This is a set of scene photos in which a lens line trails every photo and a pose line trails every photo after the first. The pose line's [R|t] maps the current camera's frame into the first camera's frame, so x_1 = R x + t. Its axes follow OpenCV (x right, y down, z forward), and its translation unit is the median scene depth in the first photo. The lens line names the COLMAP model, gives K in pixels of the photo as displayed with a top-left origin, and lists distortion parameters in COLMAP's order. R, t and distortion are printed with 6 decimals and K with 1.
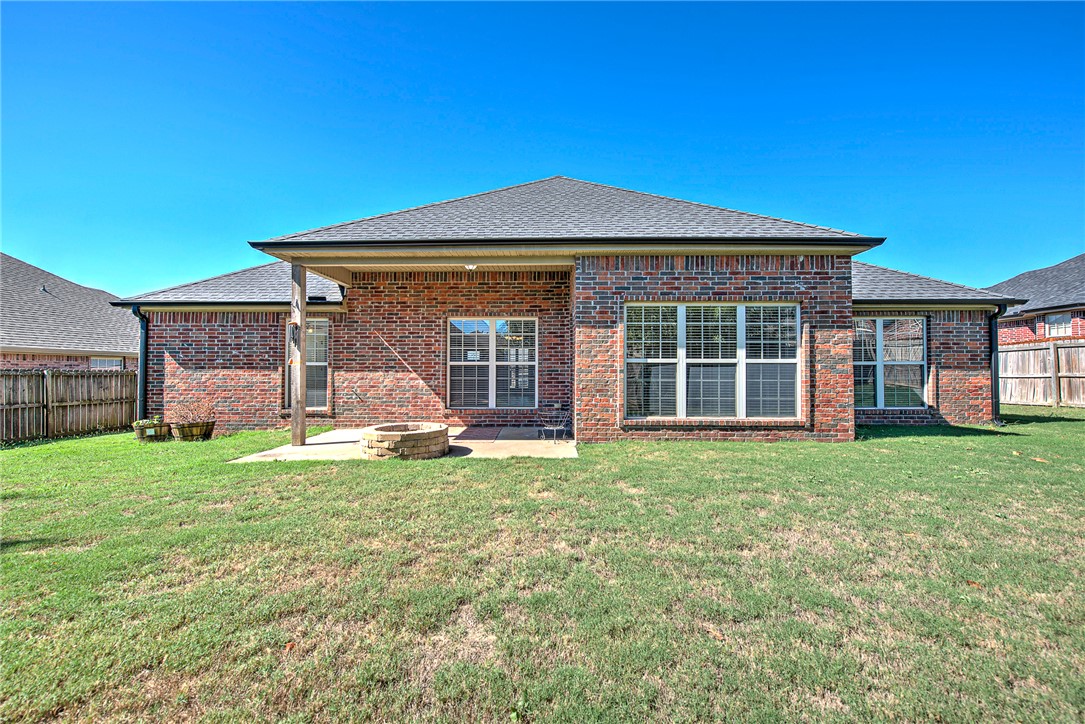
lens RADIAL K [[451.5, 0, 542.5], [0, 451.5, 362.0], [0, 0, 1]] dist [0.000206, 0.000024]
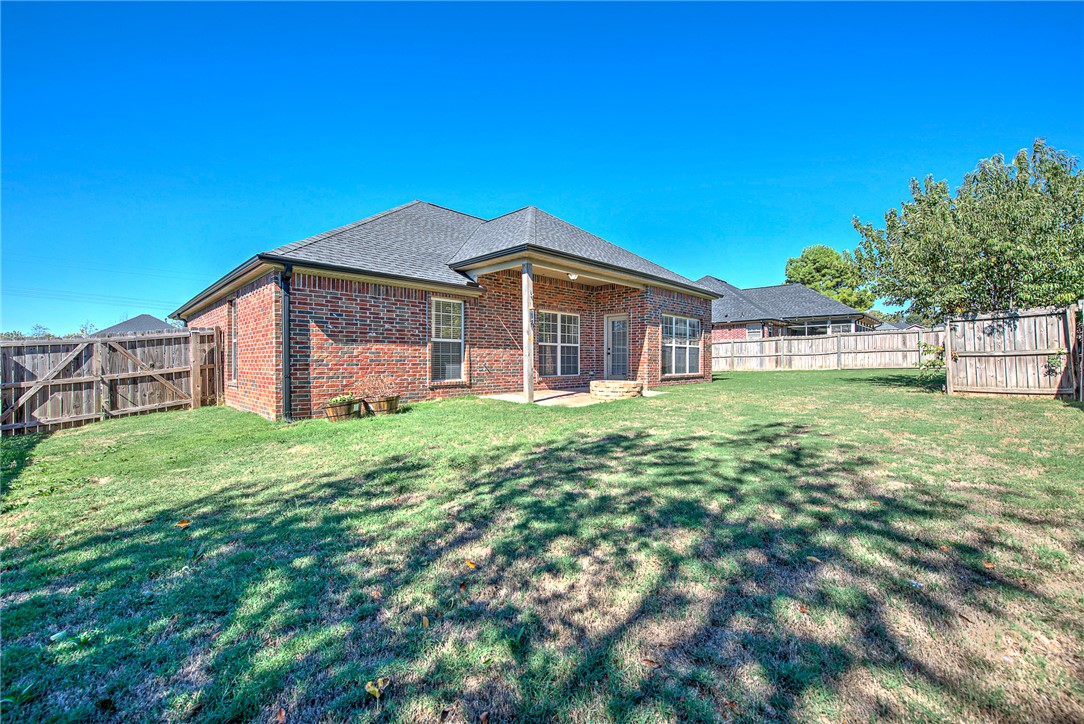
lens RADIAL K [[451.1, 0, 542.0], [0, 451.1, 362.0], [0, 0, 1]] dist [0.000206, 0.000024]
pose [[0.674250, -0.001060, 0.738502, -1.185883], [-0.010330, 0.999888, 0.010867, 0.042864], [-0.738431, -0.014955, 0.674163, 0.082424]]
